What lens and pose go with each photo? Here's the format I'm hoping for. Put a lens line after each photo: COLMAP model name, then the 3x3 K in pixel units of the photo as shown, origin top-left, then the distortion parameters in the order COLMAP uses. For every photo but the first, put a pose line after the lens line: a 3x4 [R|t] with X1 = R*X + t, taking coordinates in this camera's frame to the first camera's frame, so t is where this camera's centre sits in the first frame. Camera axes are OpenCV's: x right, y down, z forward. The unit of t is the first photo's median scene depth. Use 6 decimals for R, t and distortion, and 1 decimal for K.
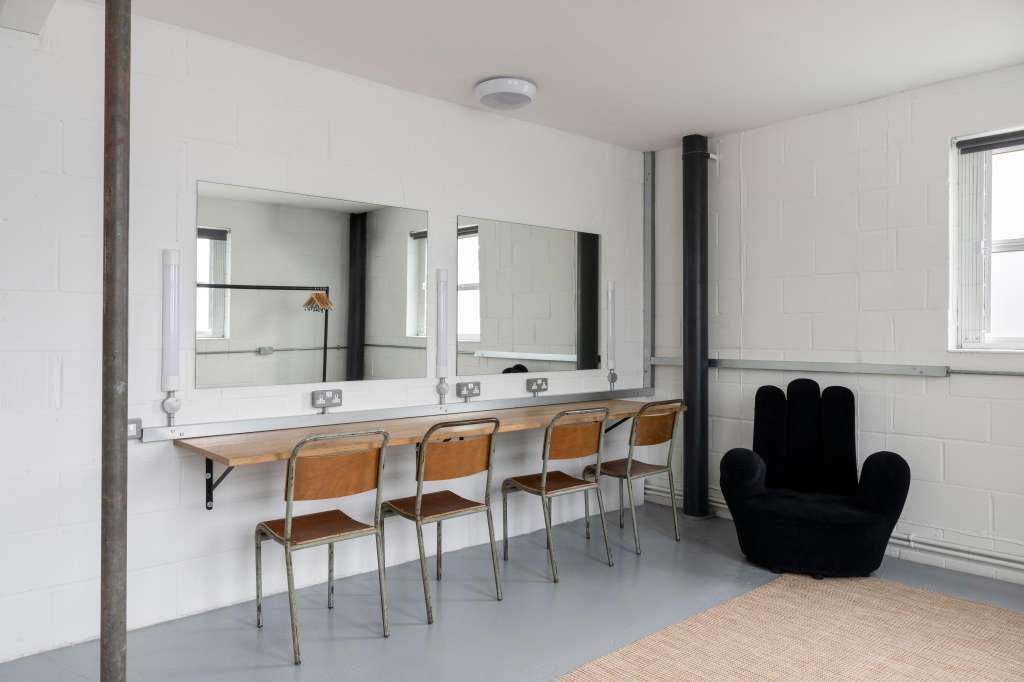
lens RADIAL K [[702.5, 0, 512.0], [0, 702.5, 341.0], [0, 0, 1]] dist [0.094766, -0.183312]
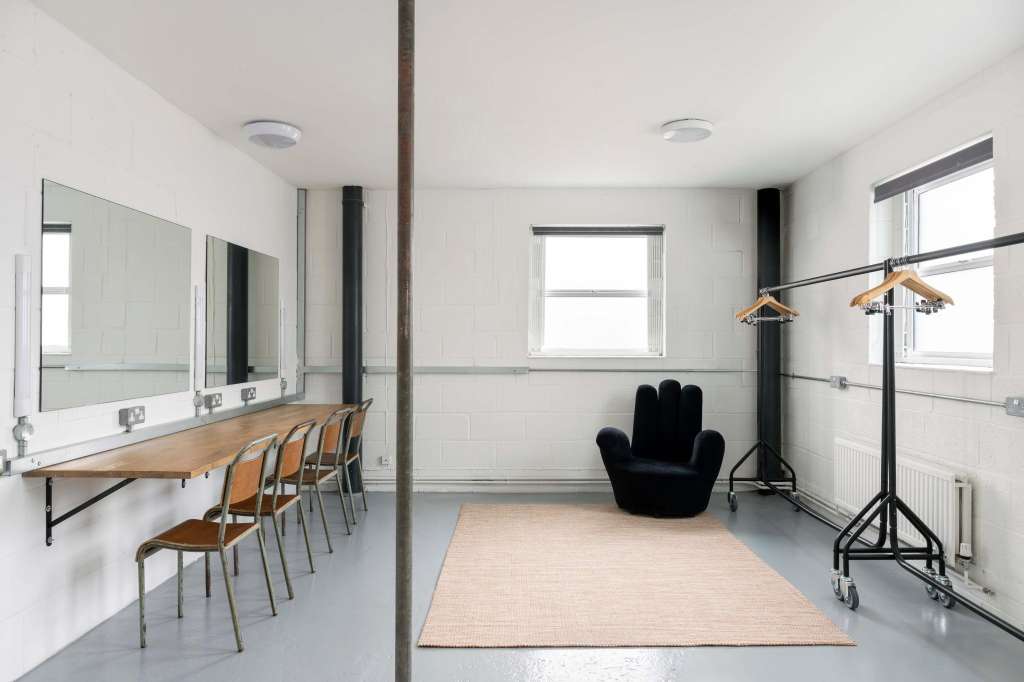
lens RADIAL K [[700.8, 0, 535.1], [0, 700.8, 346.8], [0, 0, 1]] dist [-0.006808, -0.001085]
pose [[0.643088, -0.002820, 0.765787, -0.570300], [0.003212, 0.999994, 0.000985, -0.010776], [-0.765786, 0.001827, 0.643093, -0.031108]]
